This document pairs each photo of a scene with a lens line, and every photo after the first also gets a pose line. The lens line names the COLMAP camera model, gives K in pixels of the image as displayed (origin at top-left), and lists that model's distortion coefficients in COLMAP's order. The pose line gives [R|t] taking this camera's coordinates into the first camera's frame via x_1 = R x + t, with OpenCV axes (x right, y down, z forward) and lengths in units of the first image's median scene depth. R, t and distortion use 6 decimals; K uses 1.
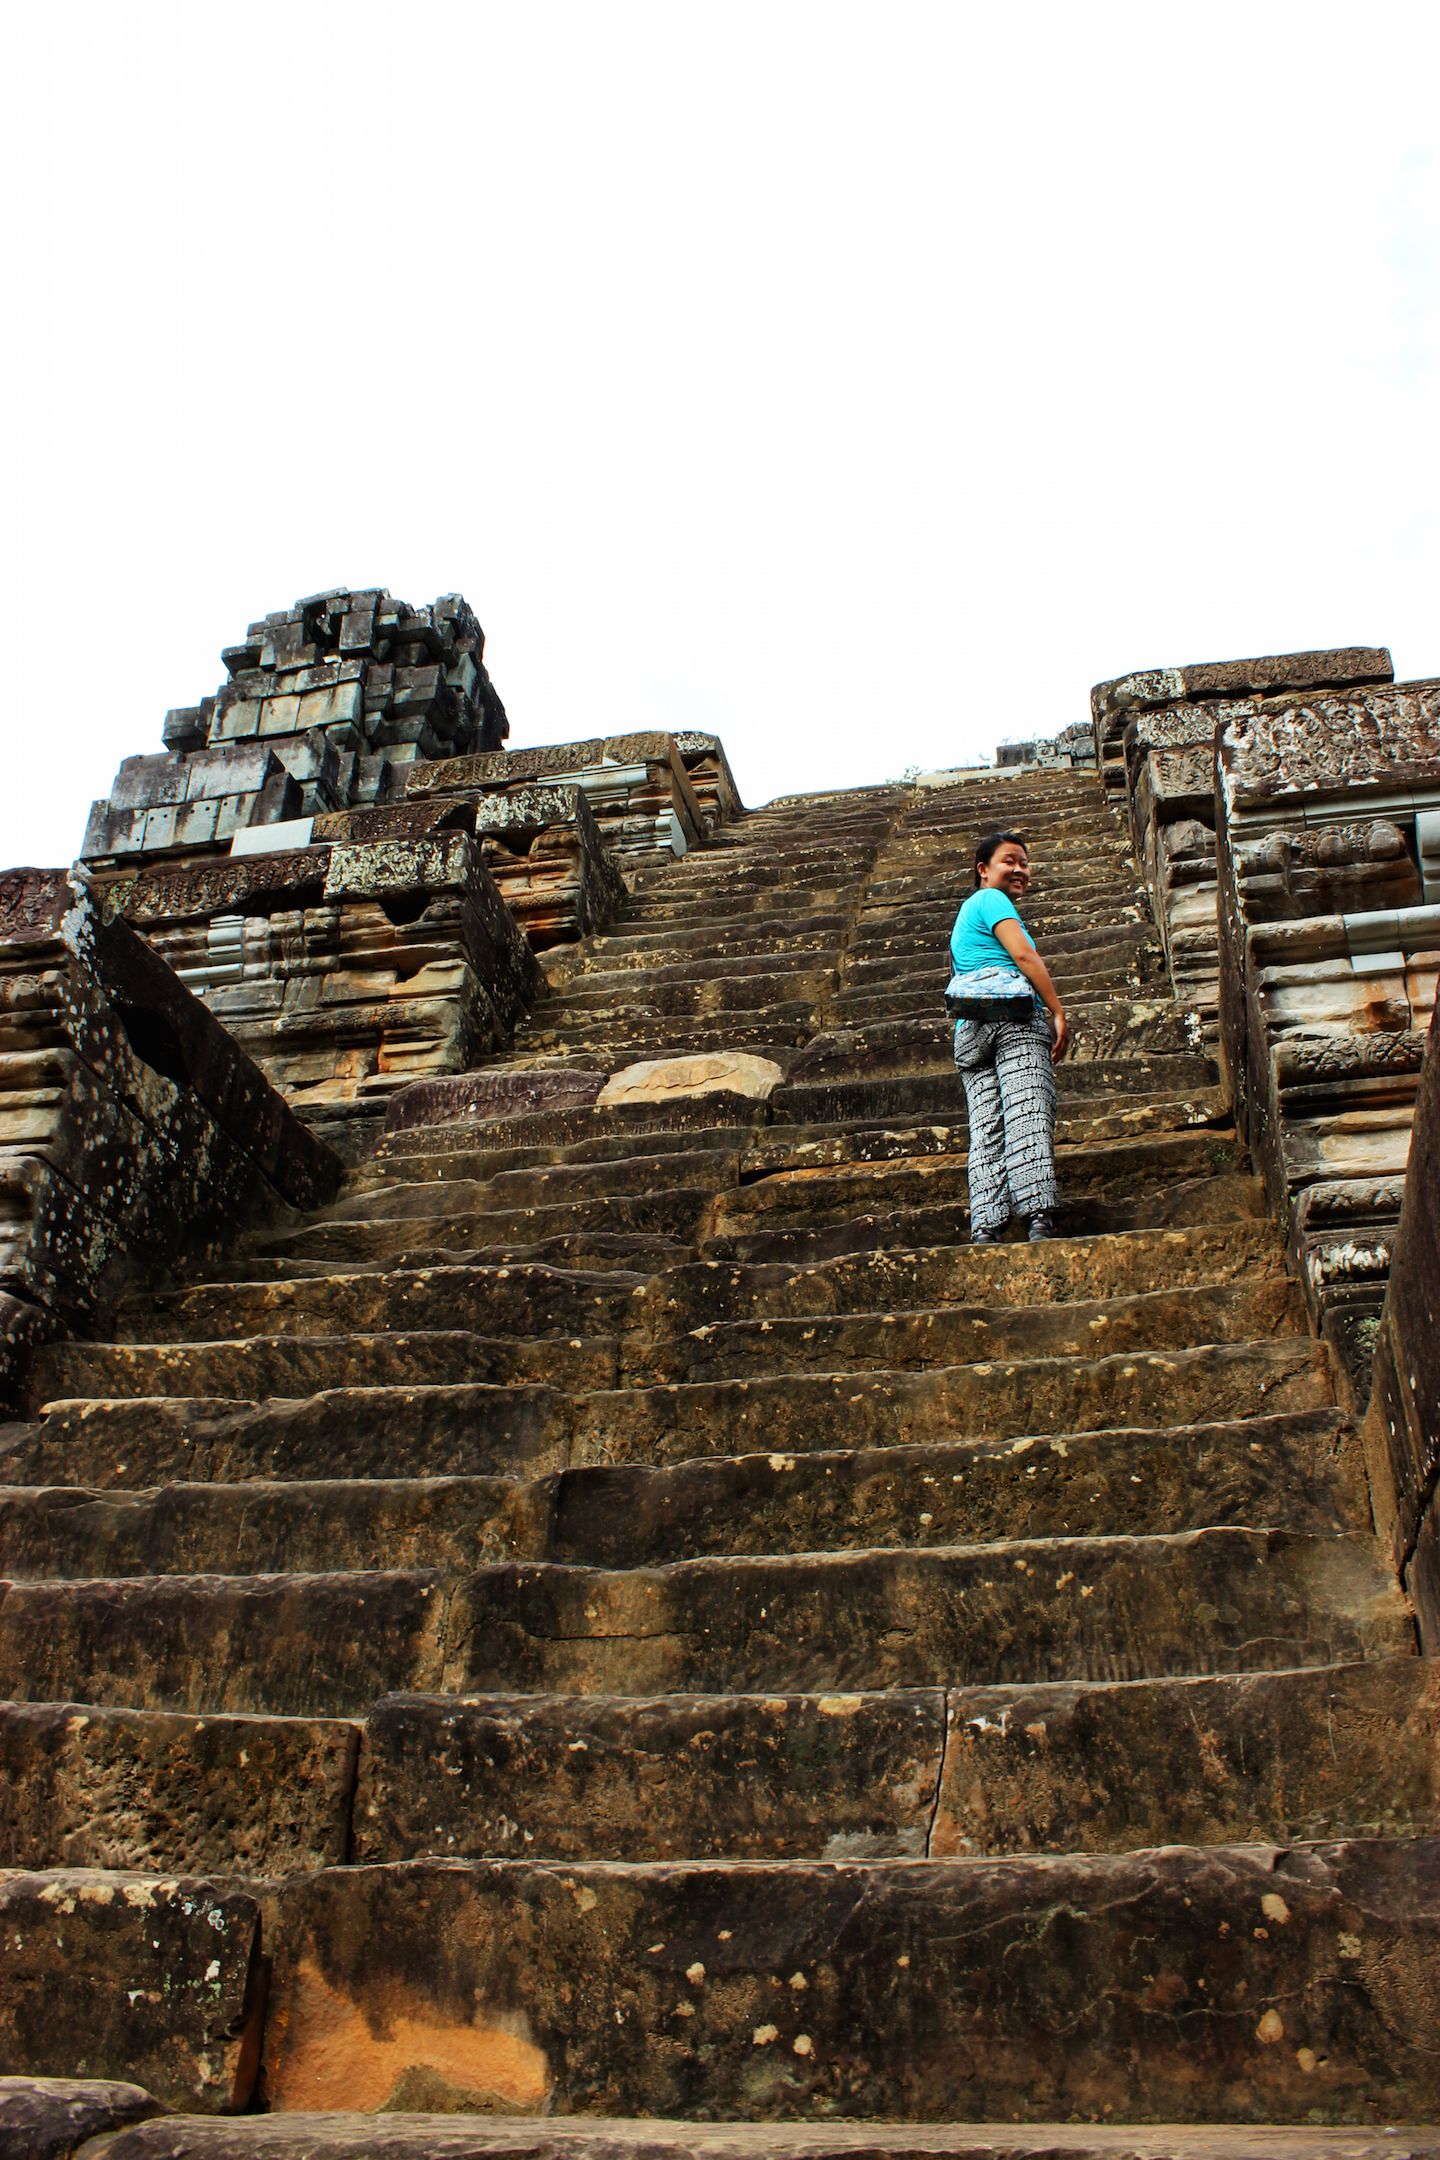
lens RADIAL K [[1799.2, 0, 720.0], [0, 1799.2, 1080.0], [0, 0, 1]] dist [-0.150509, 0.001620]
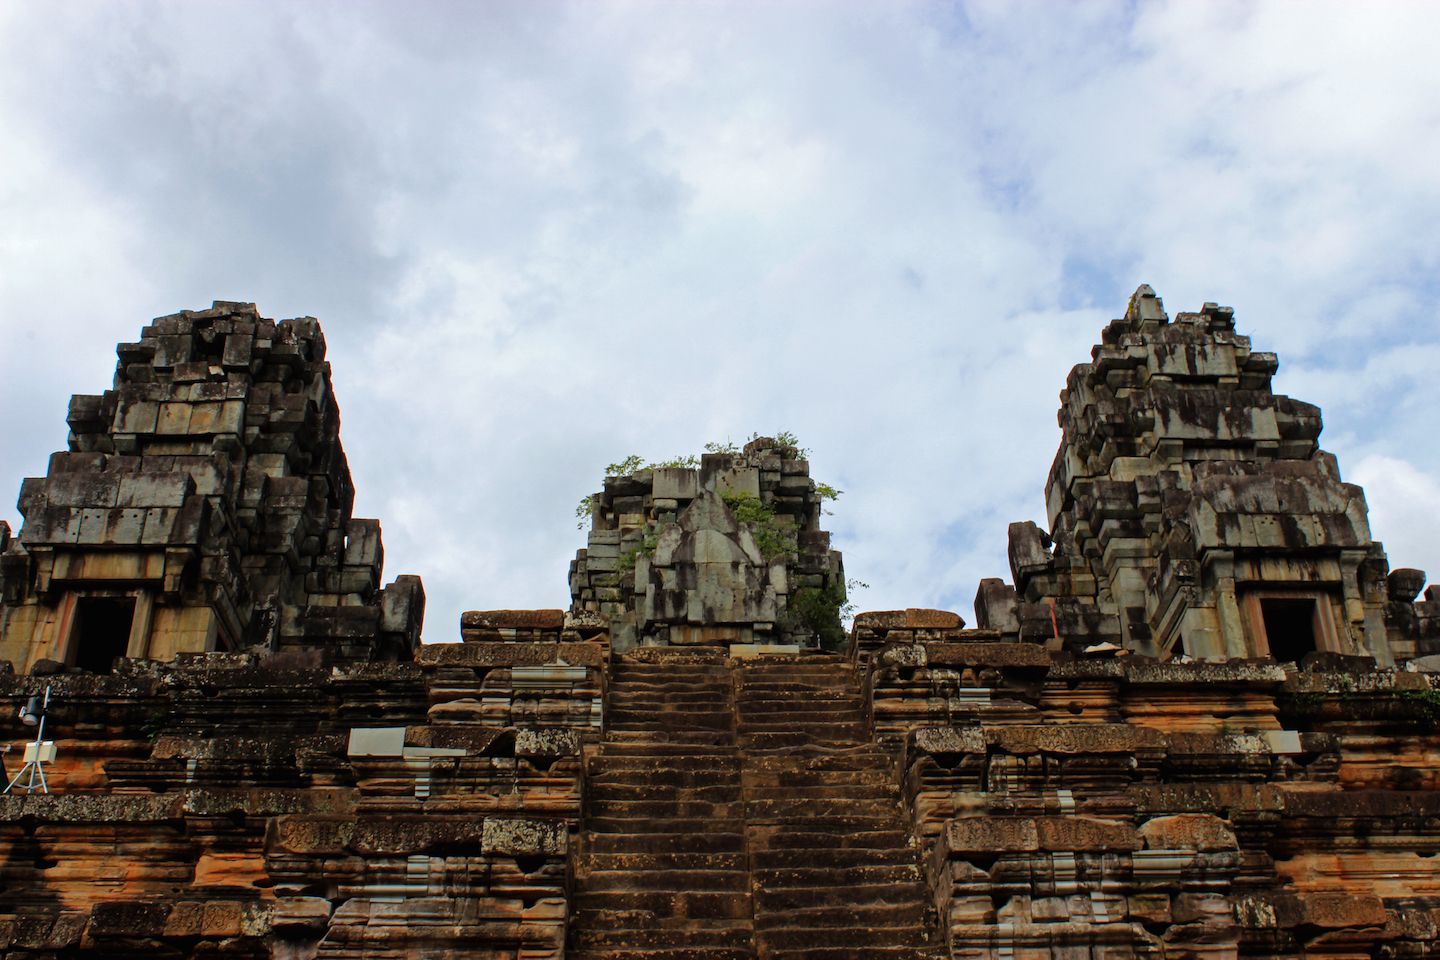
lens RADIAL K [[1646.4, 0, 720.0], [0, 1646.4, 480.0], [0, 0, 1]] dist [-0.138952, 0.245524]
pose [[0.967789, 0.103139, 0.229666, -0.272855], [-0.092328, 0.994075, -0.057362, -0.268000], [-0.234222, 0.034309, 0.971578, -0.412672]]
